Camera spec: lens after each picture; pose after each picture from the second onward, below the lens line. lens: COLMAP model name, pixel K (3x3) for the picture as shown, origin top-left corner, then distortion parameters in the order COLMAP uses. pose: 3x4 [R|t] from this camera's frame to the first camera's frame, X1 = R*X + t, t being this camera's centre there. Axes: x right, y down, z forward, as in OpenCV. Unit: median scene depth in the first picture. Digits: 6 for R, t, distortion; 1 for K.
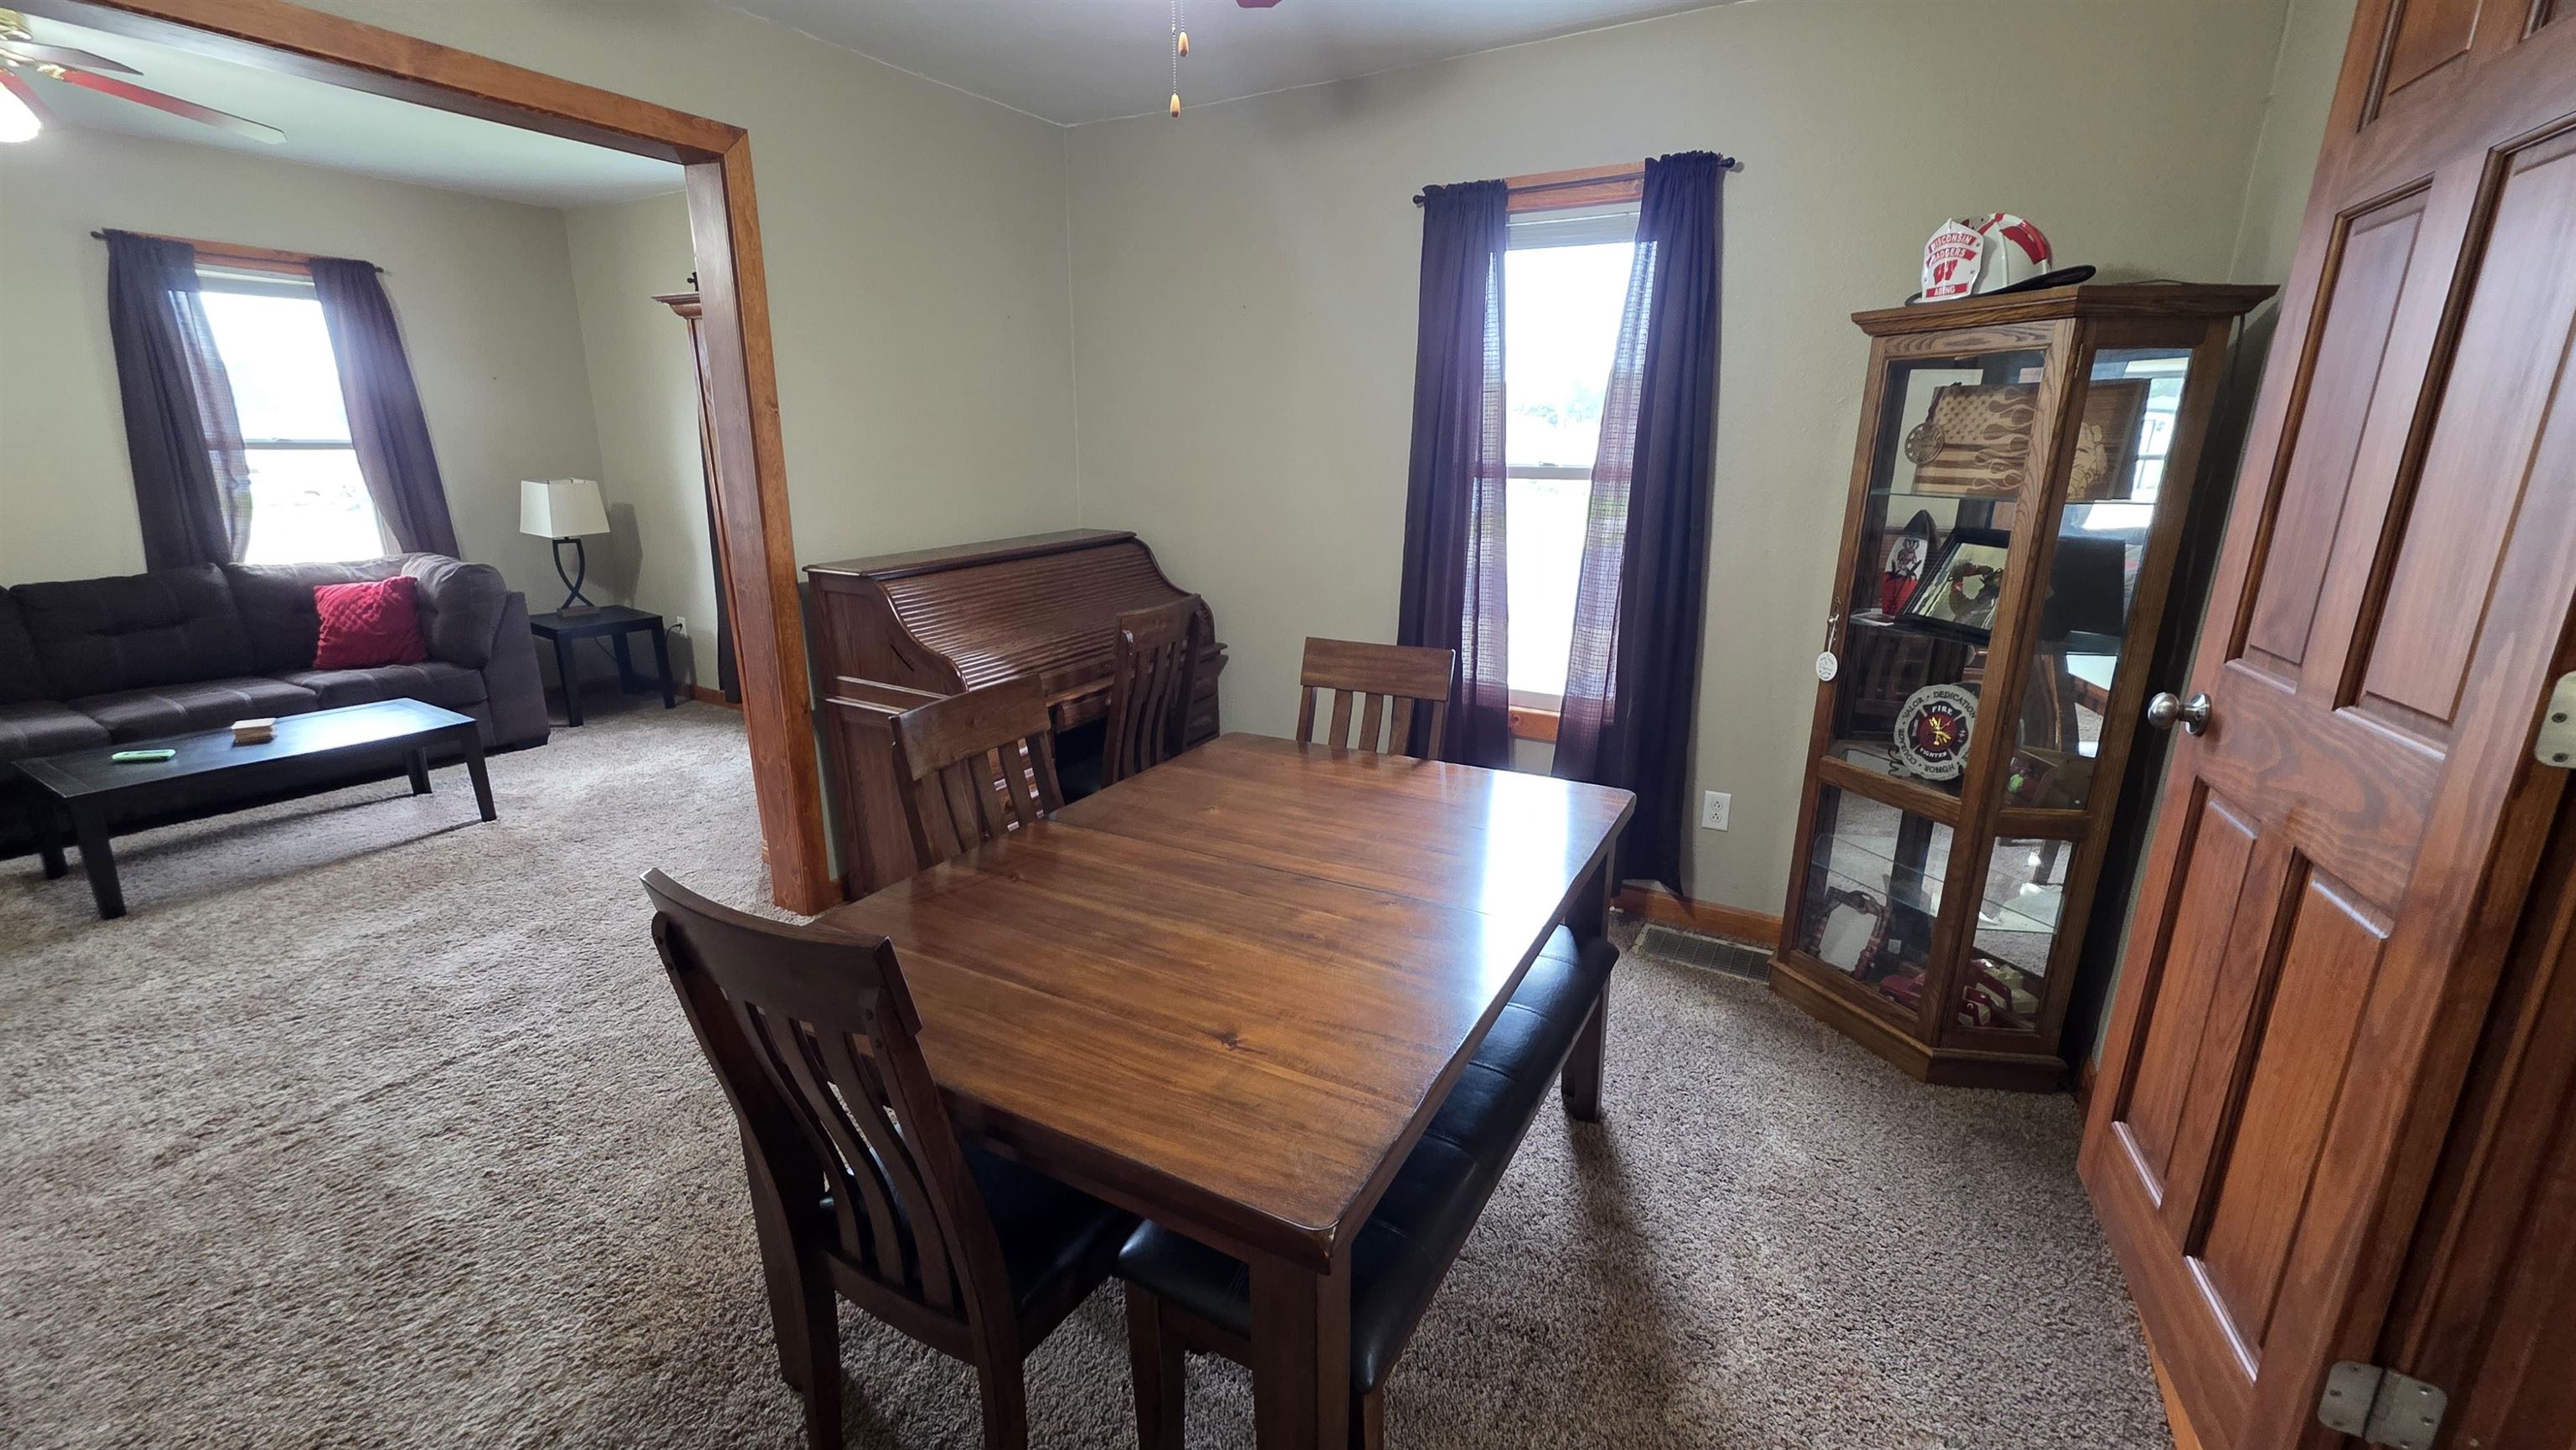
lens RADIAL K [[1026.1, 0, 1278.4], [0, 1026.1, 725.4], [0, 0, 1]] dist [0.018088, 0.000020]
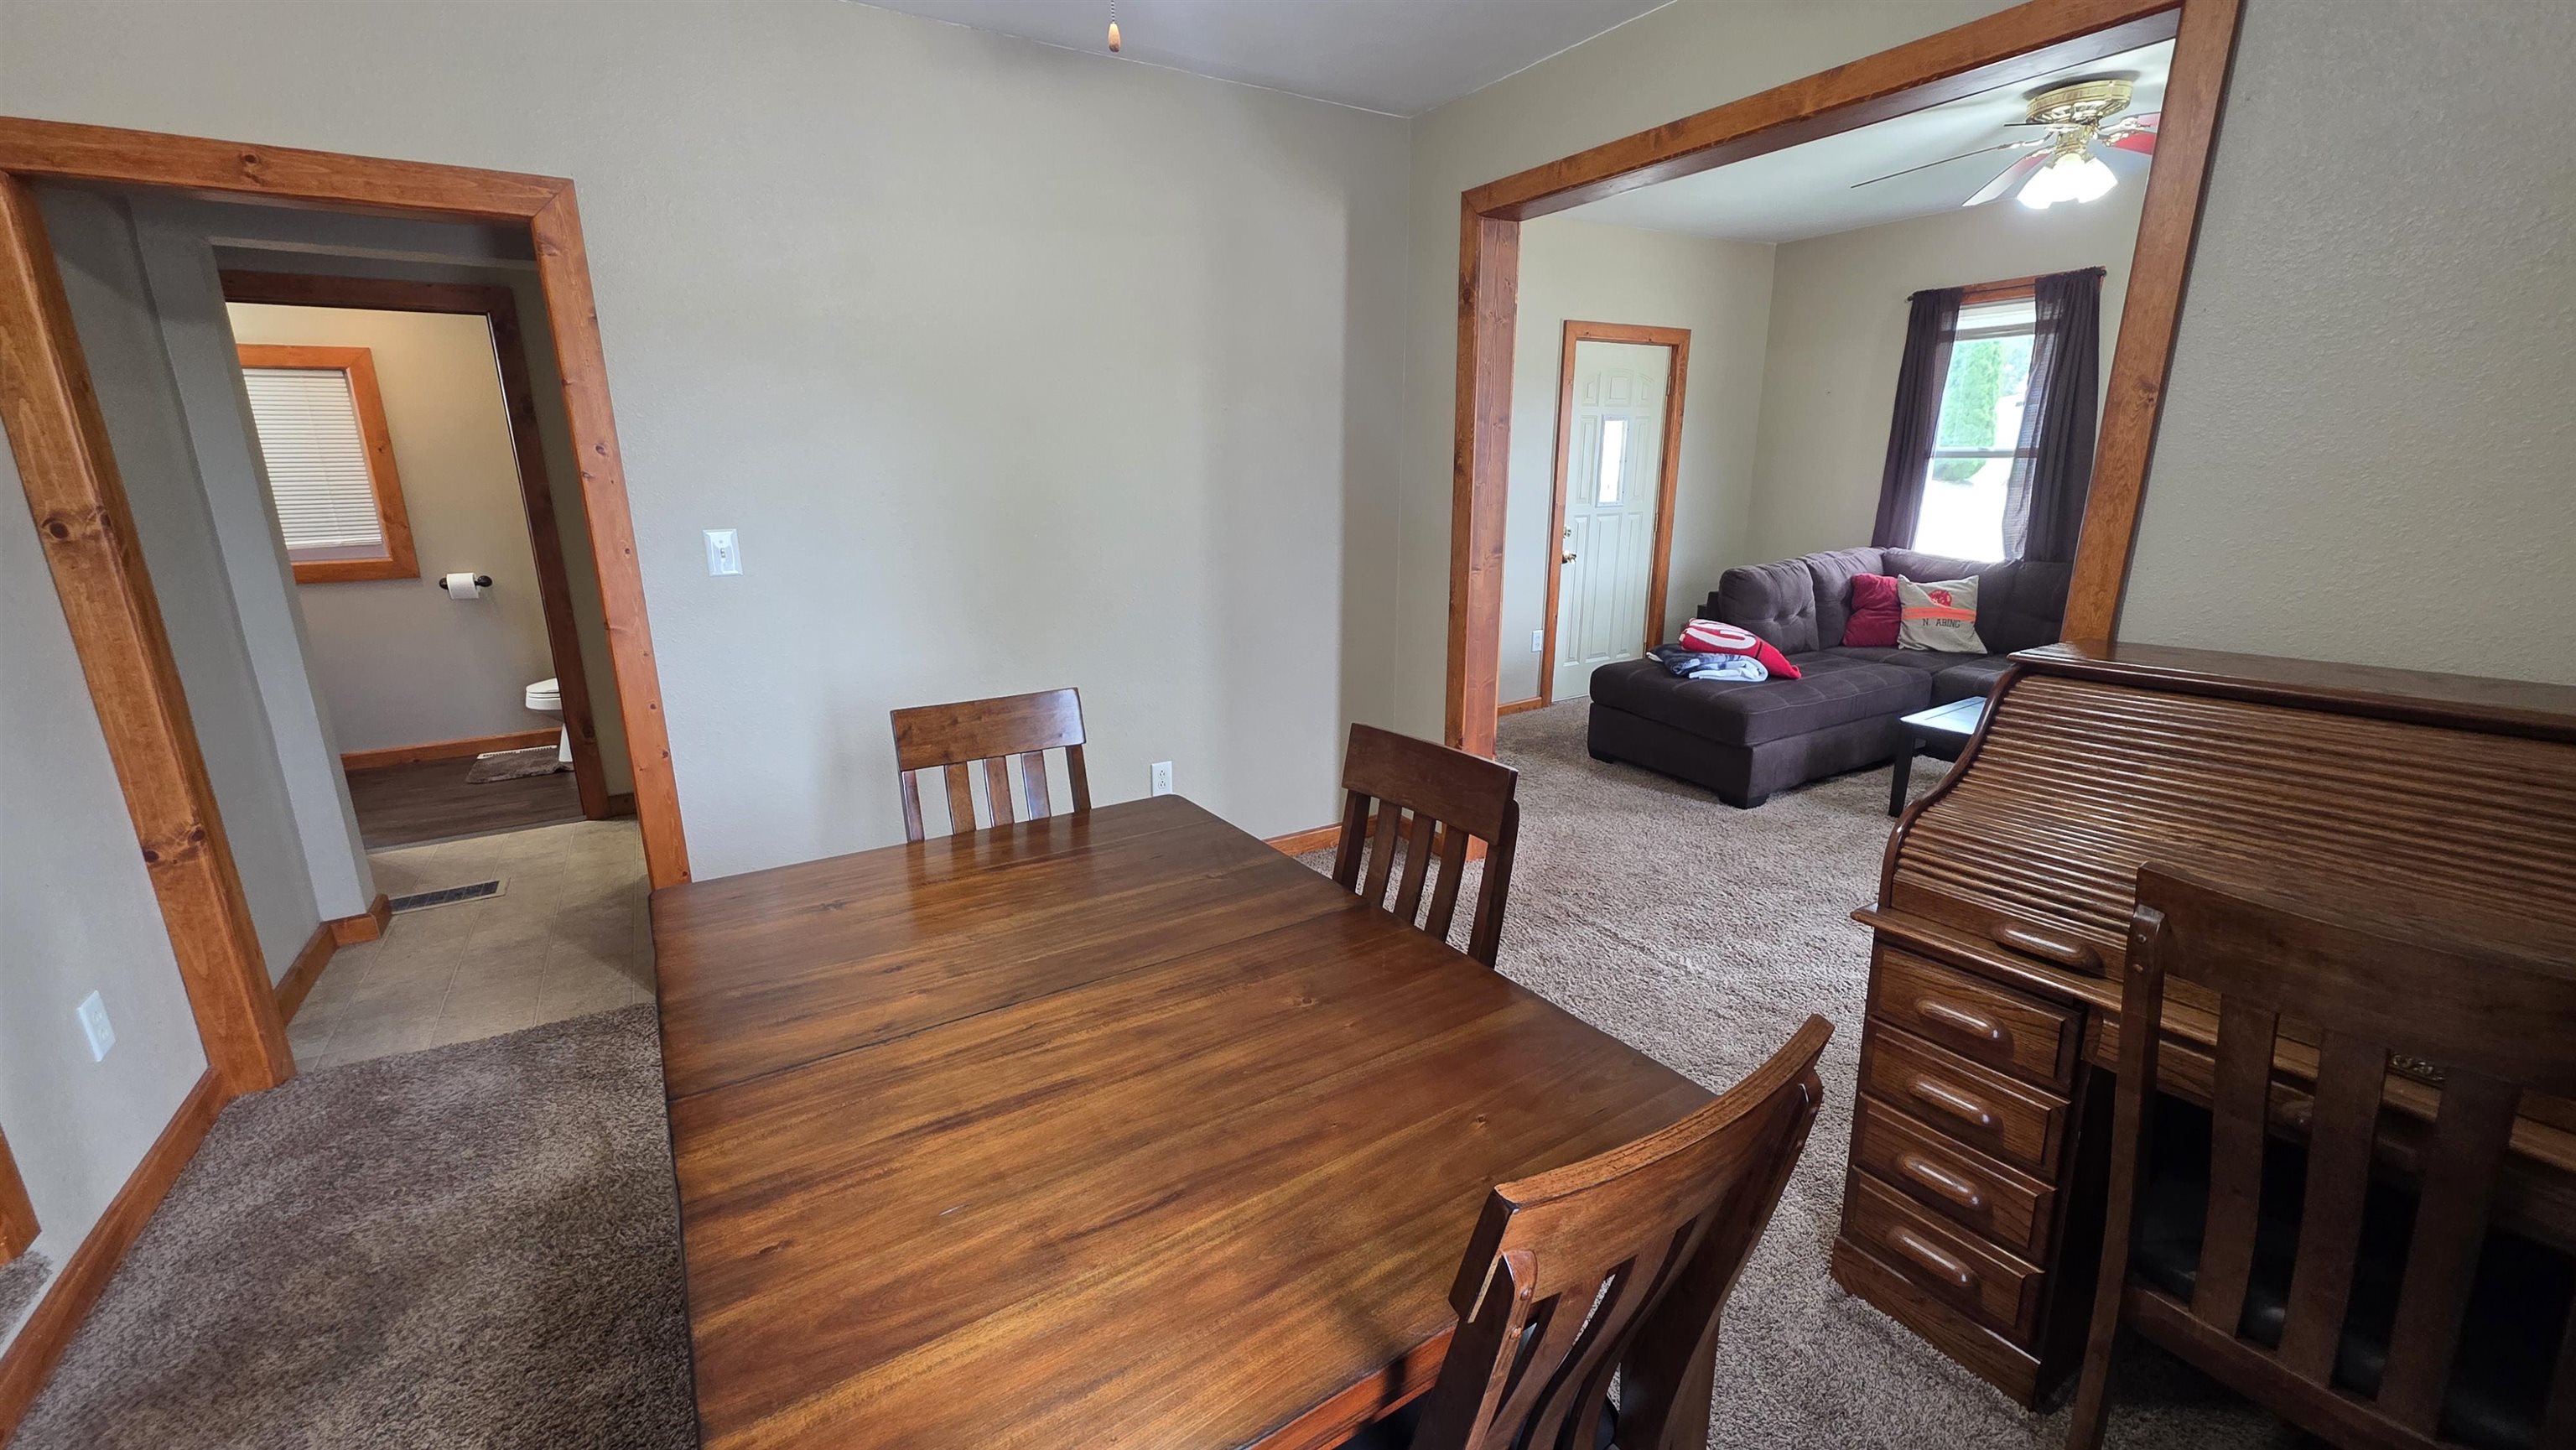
lens RADIAL K [[1026.1, 0, 1278.4], [0, 1026.1, 725.4], [0, 0, 1]] dist [0.018088, 0.000020]
pose [[-0.466811, 0.228553, -0.854314, 0.455872], [-0.220712, 0.905349, 0.362807, -0.307690], [0.856373, 0.357920, -0.372182, 1.111684]]
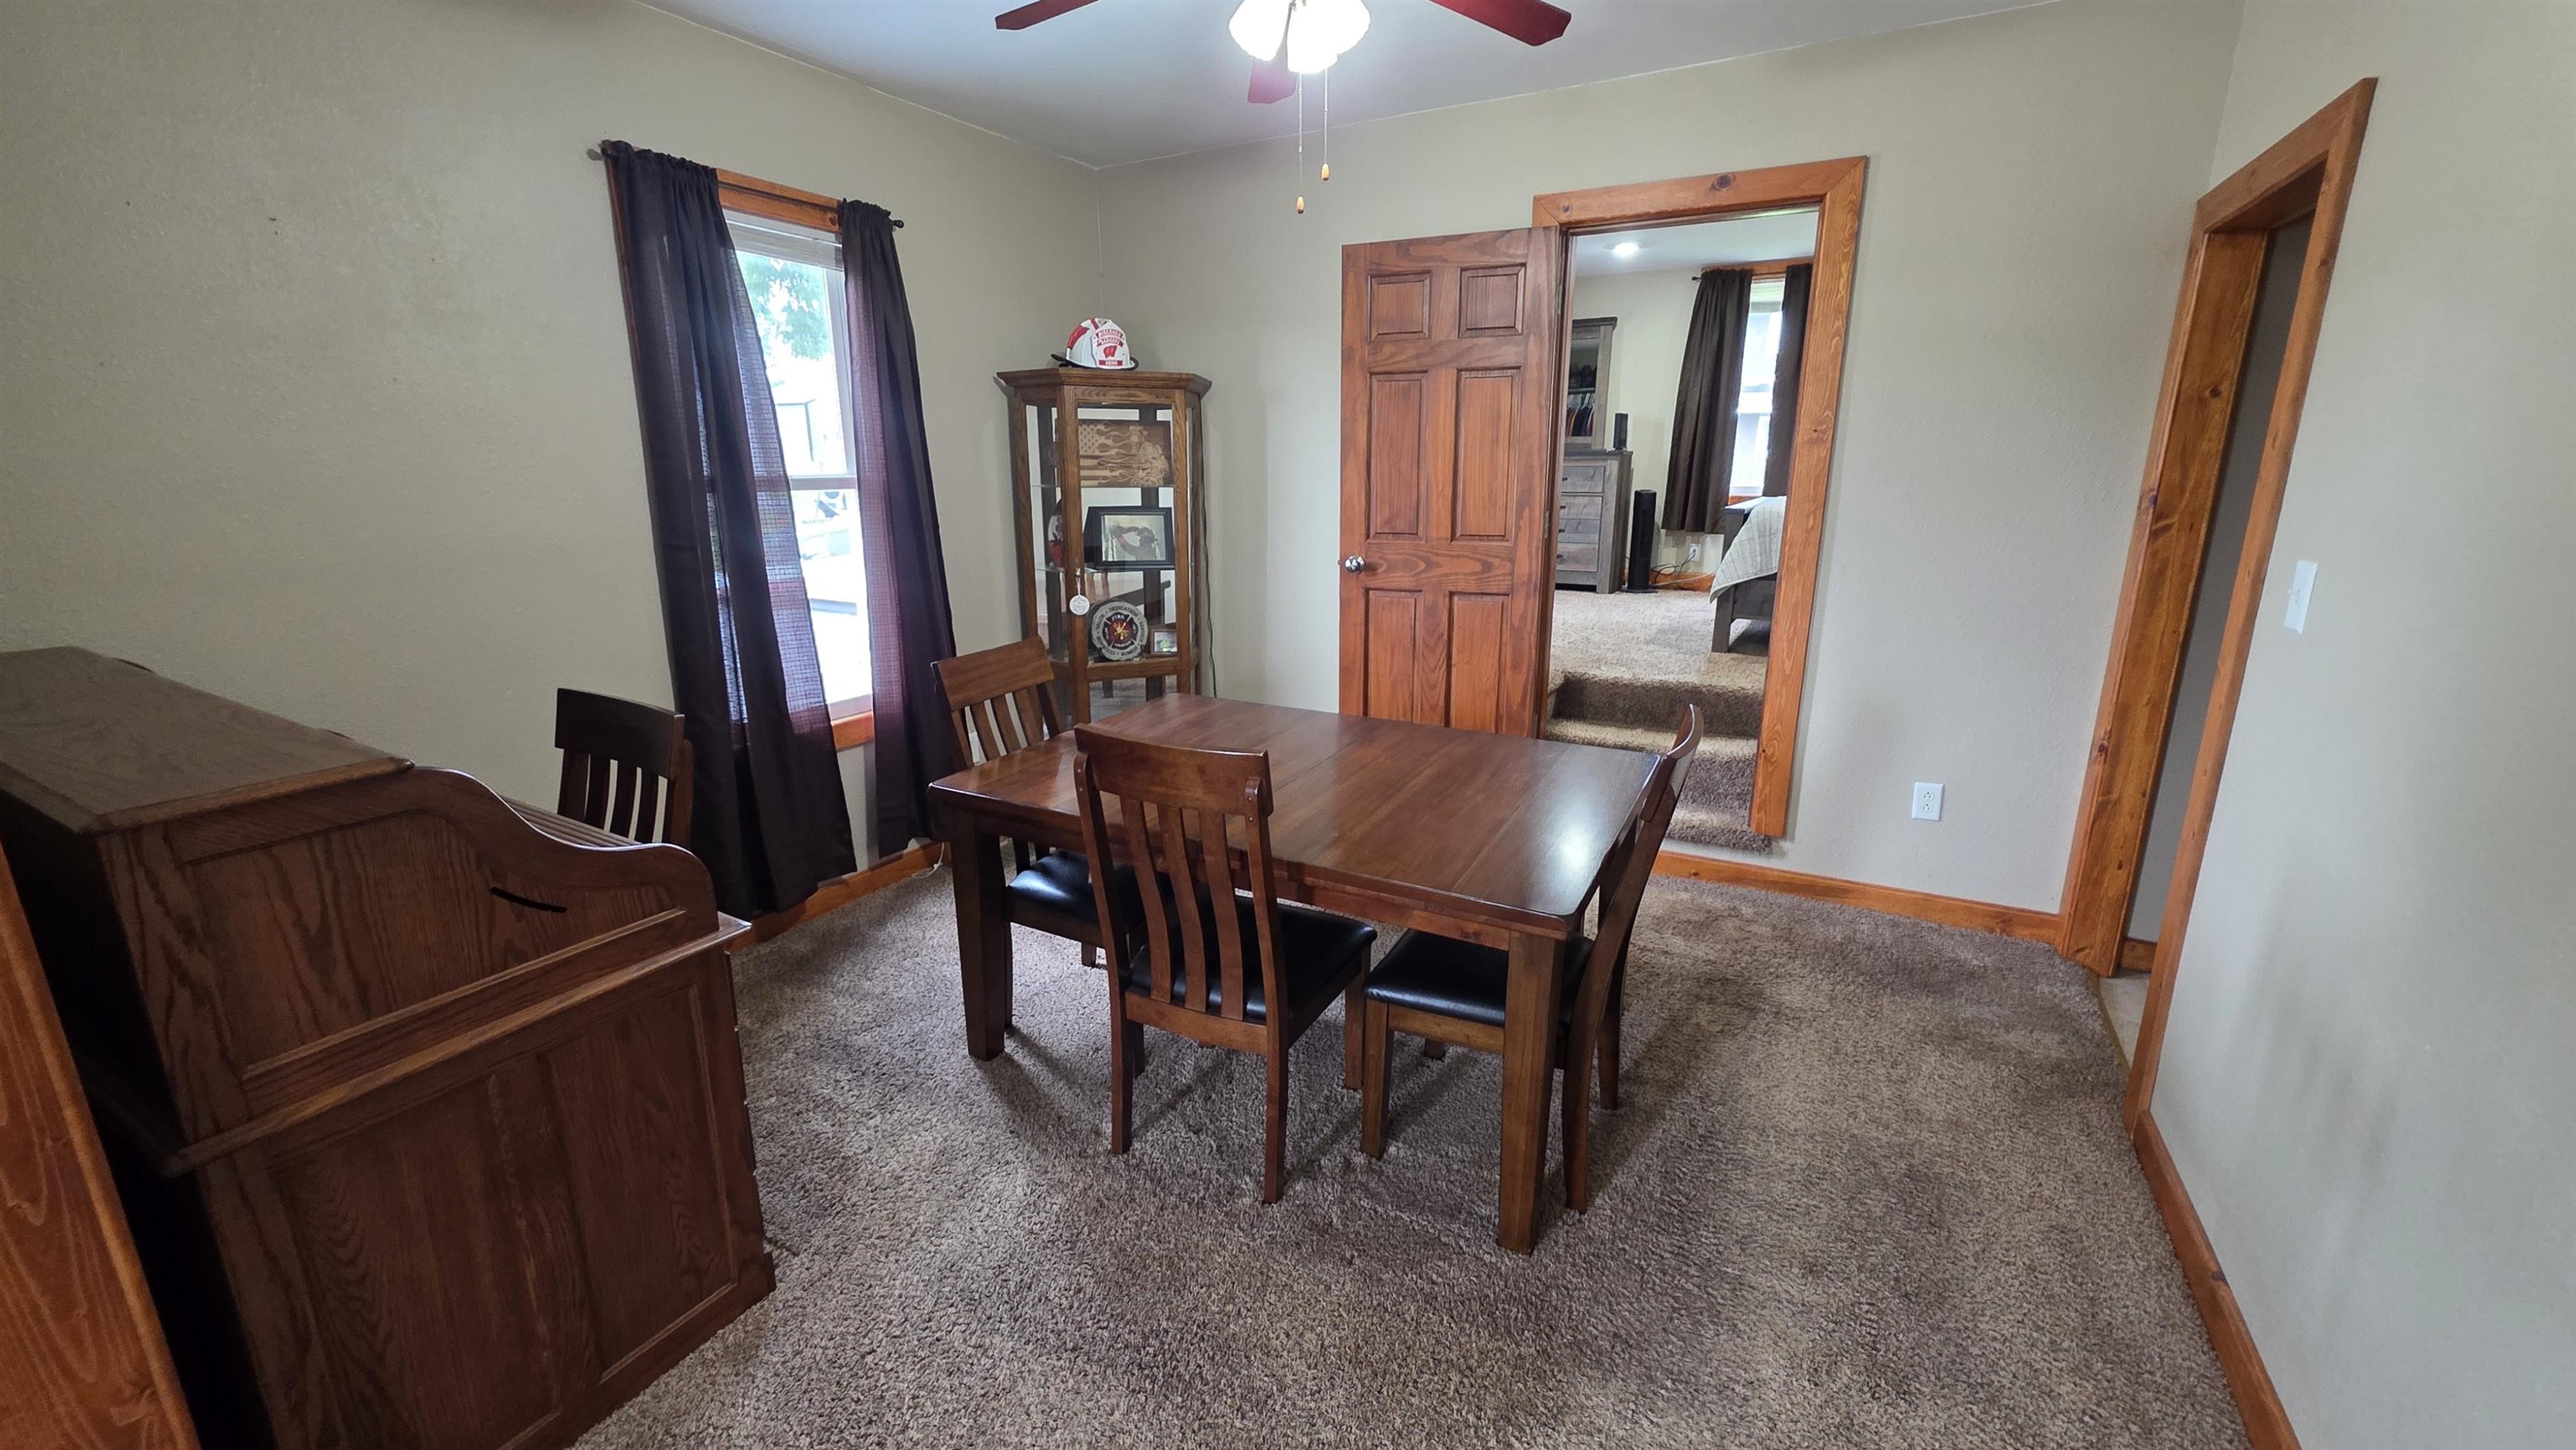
lens RADIAL K [[1026.1, 0, 1278.4], [0, 1026.1, 725.4], [0, 0, 1]] dist [0.018088, 0.000020]
pose [[-0.018469, -0.255670, 0.966588, -1.057464], [0.269021, 0.929829, 0.251087, -0.212848], [-0.962957, 0.264670, 0.051608, 0.780593]]
